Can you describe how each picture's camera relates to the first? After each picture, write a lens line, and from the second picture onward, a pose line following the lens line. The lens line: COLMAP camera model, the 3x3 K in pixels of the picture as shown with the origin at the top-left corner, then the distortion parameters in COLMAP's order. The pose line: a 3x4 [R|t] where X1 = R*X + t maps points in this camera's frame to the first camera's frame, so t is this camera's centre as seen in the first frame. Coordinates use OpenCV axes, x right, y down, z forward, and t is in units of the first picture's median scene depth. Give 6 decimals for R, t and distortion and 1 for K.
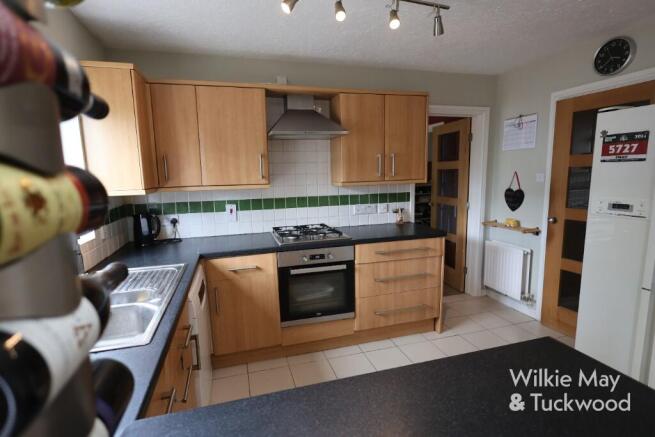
lens RADIAL K [[331.9, 0, 327.4], [0, 331.9, 217.6], [0, 0, 1]] dist [0.003156, 0.000097]
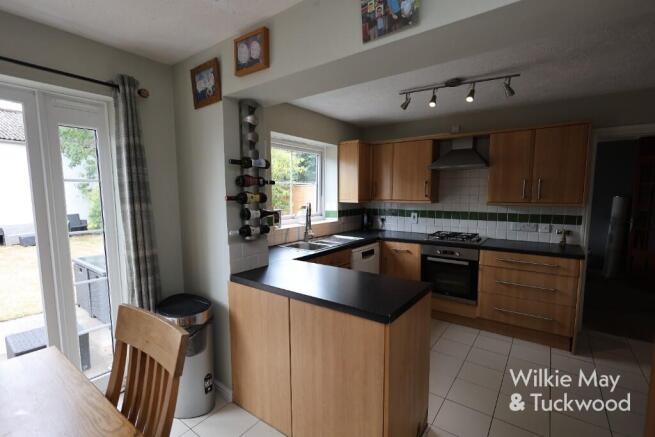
lens RADIAL K [[307.7, 0, 326.5], [0, 307.7, 225.0], [0, 0, 1]] dist [0.005927, 0.000520]
pose [[0.607136, 0.106462, -0.787434, 0.623468], [-0.123209, 0.991611, 0.039068, 0.011542], [0.784988, 0.073299, 0.615160, -0.220558]]
